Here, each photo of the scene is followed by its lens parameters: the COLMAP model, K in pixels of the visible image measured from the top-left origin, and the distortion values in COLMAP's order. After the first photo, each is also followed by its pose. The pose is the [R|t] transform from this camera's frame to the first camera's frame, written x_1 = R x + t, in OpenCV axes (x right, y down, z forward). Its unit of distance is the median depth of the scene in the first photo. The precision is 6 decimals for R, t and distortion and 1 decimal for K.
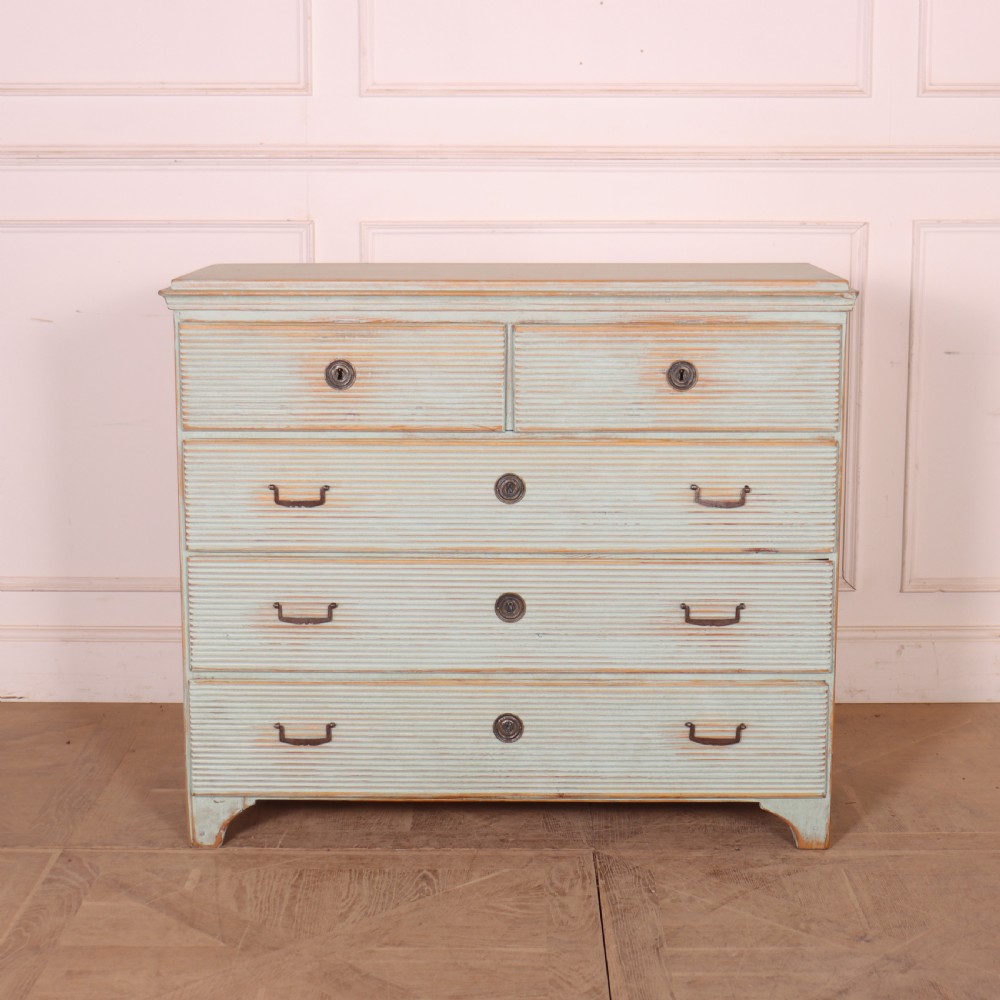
lens RADIAL K [[1869.9, 0, 500.5], [0, 1869.9, 502.3], [0, 0, 1]] dist [-0.049639, 0.144536]
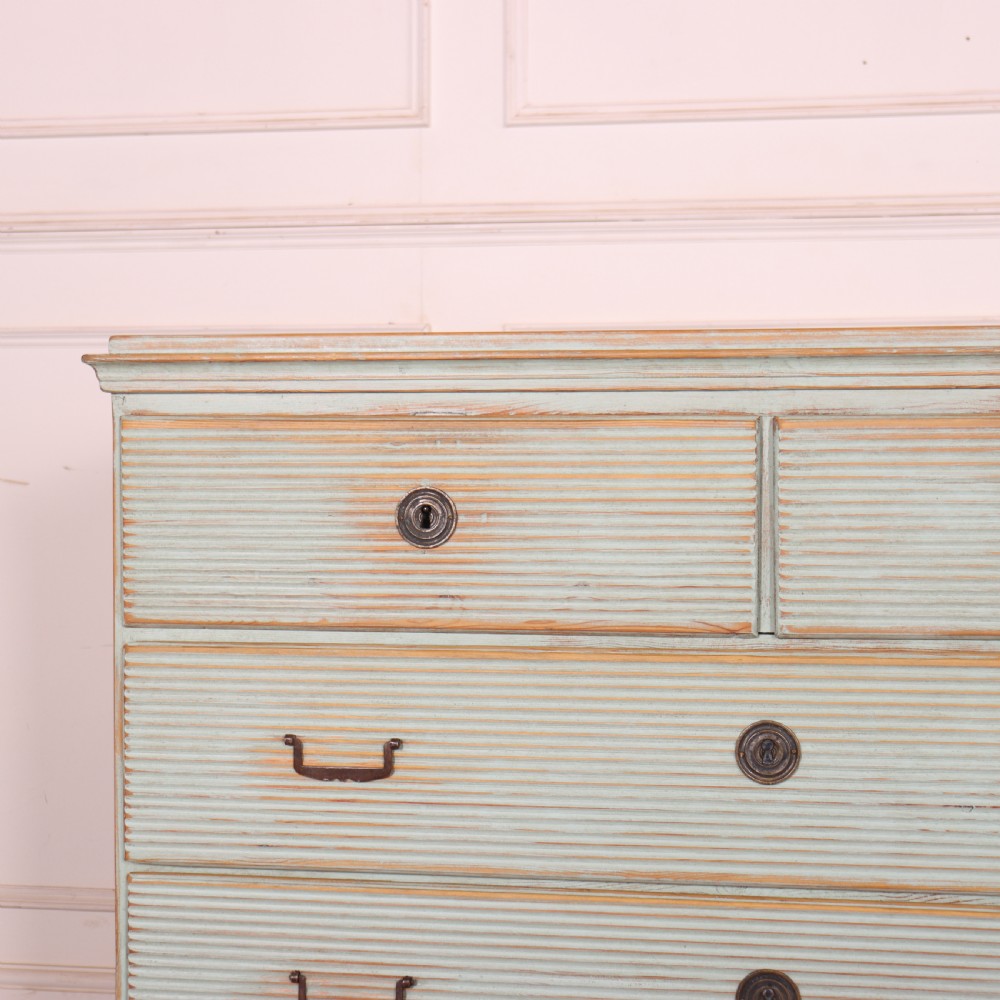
lens RADIAL K [[1769.2, 0, 439.5], [0, 1769.2, 498.2], [0, 0, 1]] dist [-0.032020, 0.231043]
pose [[0.990184, 0.001130, -0.139767, -0.015177], [-0.021855, 0.988919, -0.146837, -0.003369], [0.138053, 0.148450, 0.979236, 0.521999]]
